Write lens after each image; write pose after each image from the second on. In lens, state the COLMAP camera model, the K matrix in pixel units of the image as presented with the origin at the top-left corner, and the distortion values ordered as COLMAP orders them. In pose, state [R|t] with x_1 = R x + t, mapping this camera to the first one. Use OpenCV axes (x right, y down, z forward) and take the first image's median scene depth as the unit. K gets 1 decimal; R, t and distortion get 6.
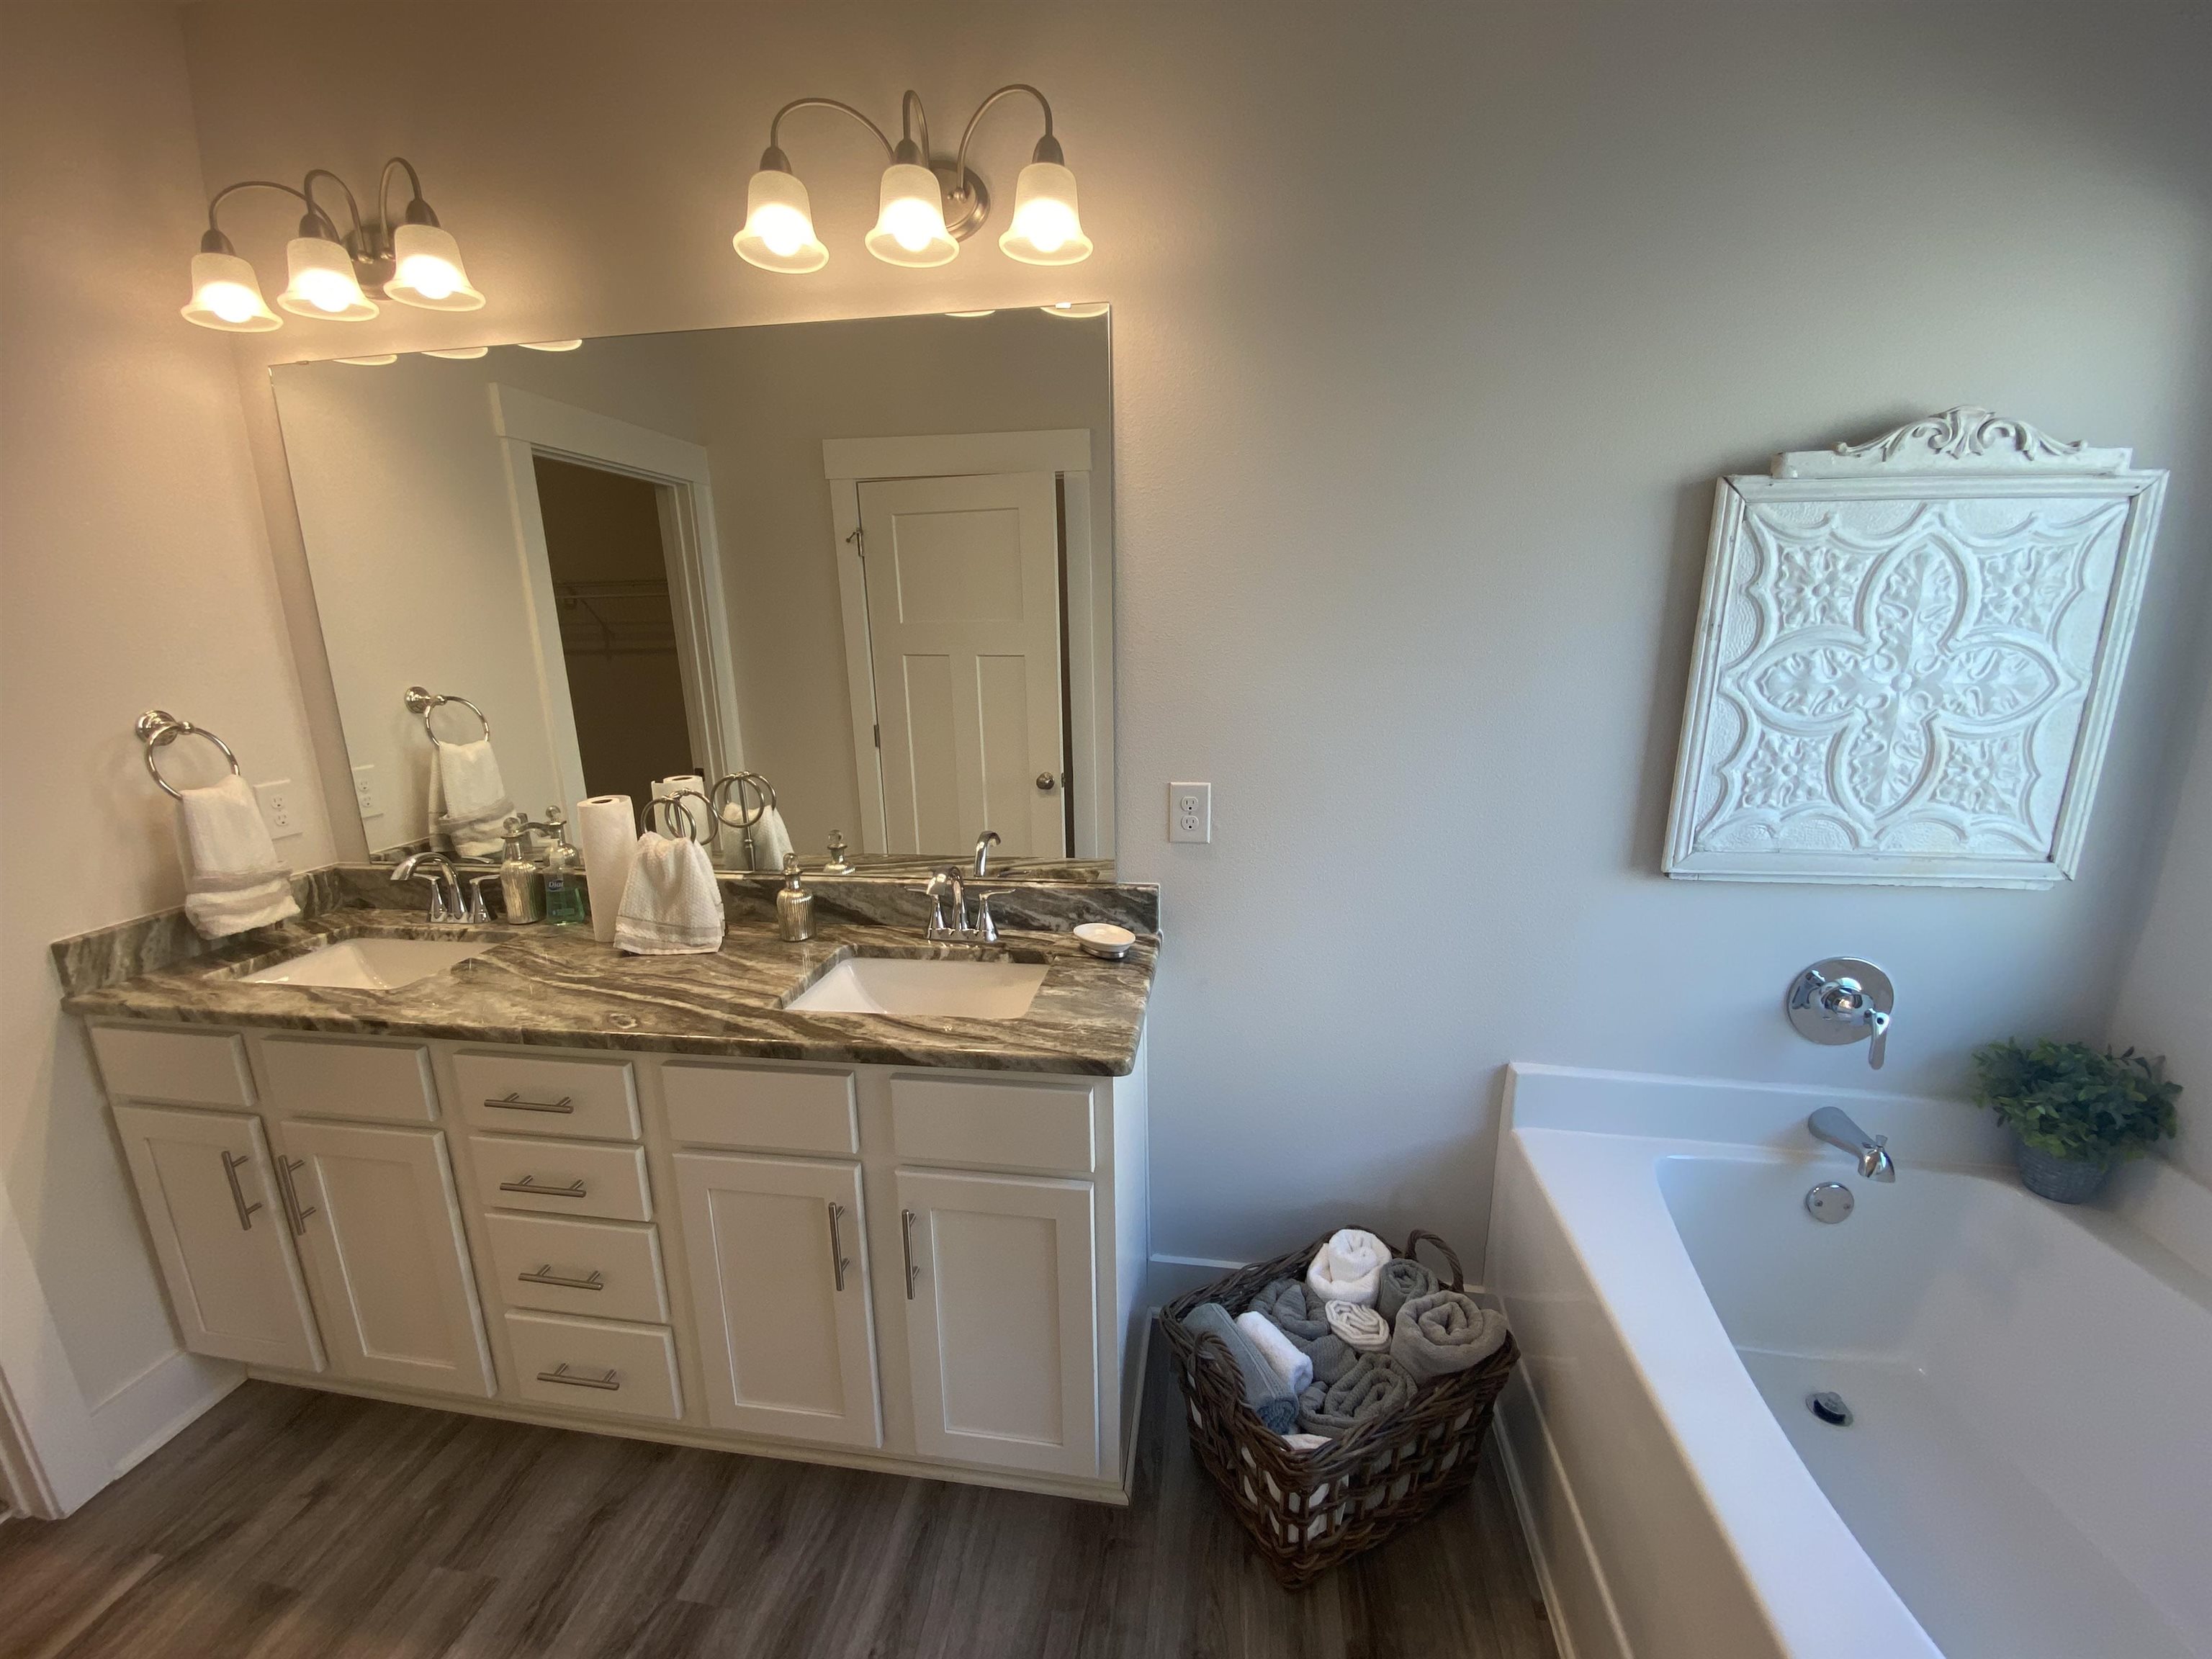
lens RADIAL K [[887.2, 0, 1120.4], [0, 887.2, 833.1], [0, 0, 1]] dist [-0.001201, -0.014460]
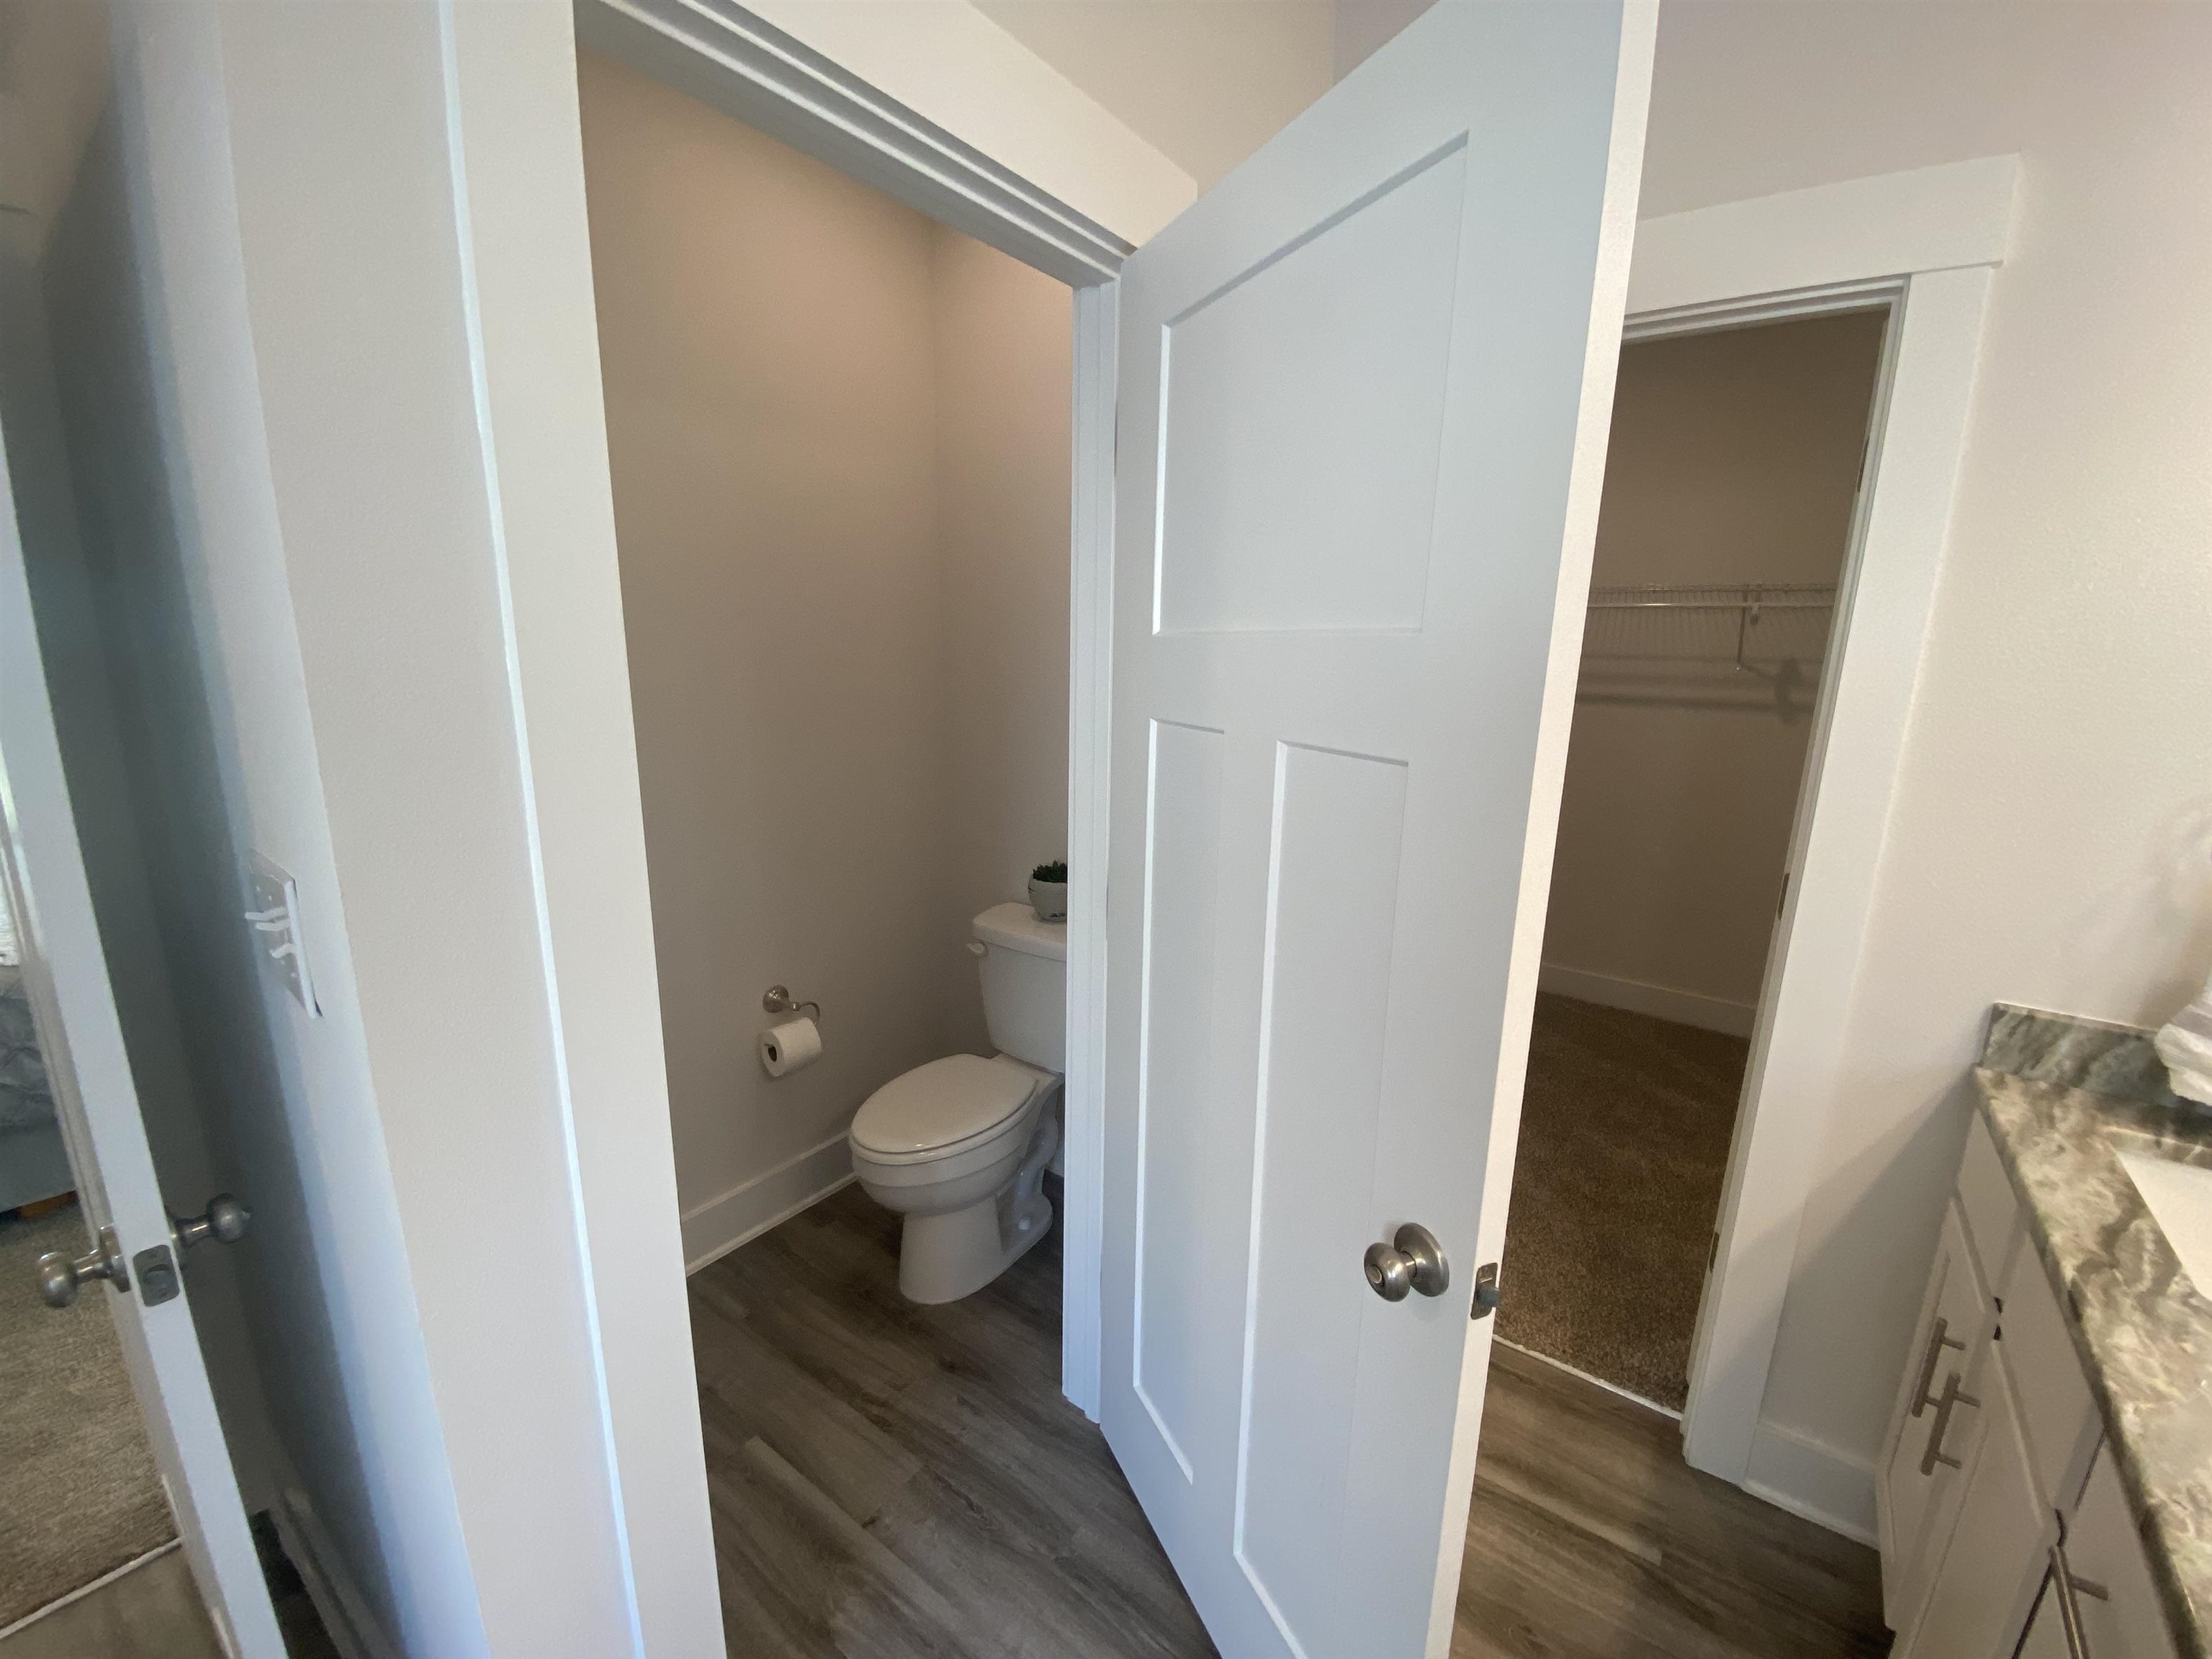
lens RADIAL K [[900.8, 0, 1101.9], [0, 900.8, 835.4], [0, 0, 1]] dist [0.014782, -0.021428]
pose [[-0.469773, 0.185788, -0.863016, -0.077498], [-0.217951, 0.922931, 0.317326, -0.115352], [0.855459, 0.337166, -0.393075, 0.517452]]
